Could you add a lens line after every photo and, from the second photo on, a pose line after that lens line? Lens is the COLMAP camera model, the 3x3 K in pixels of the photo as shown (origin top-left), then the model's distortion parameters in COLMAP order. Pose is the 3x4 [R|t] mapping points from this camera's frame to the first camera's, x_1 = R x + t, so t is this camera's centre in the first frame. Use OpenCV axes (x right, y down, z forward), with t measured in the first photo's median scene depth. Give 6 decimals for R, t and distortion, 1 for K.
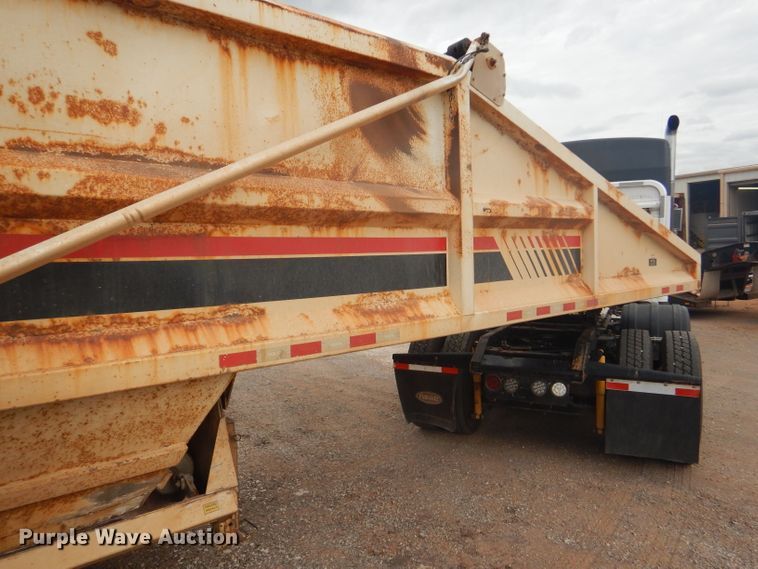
lens RADIAL K [[524.5, 0, 348.9], [0, 524.5, 289.0], [0, 0, 1]] dist [0.031590, -0.004037]
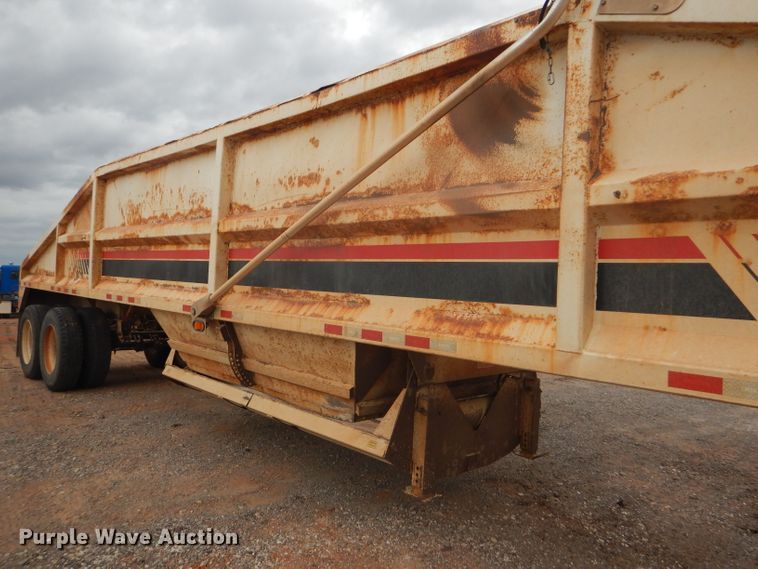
lens RADIAL K [[559.1, 0, 375.8], [0, 559.1, 286.2], [0, 0, 1]] dist [0.003561, -0.005514]
pose [[0.081101, 0.039928, -0.995906, 0.839954], [-0.103078, 0.994176, 0.031465, -0.029206], [0.991362, 0.100104, 0.084744, 0.614898]]
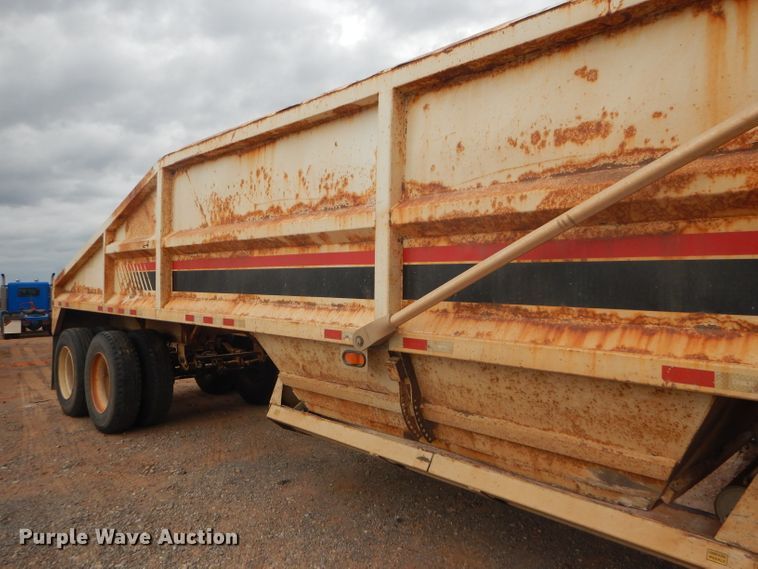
lens RADIAL K [[545.9, 0, 380.0], [0, 545.9, 280.4], [0, 0, 1]] dist [-0.006129, -0.002322]
pose [[0.097166, 0.024813, -0.994959, 0.387893], [-0.065959, 0.997652, 0.018439, -0.002722], [0.993080, 0.063835, 0.098574, 0.258166]]
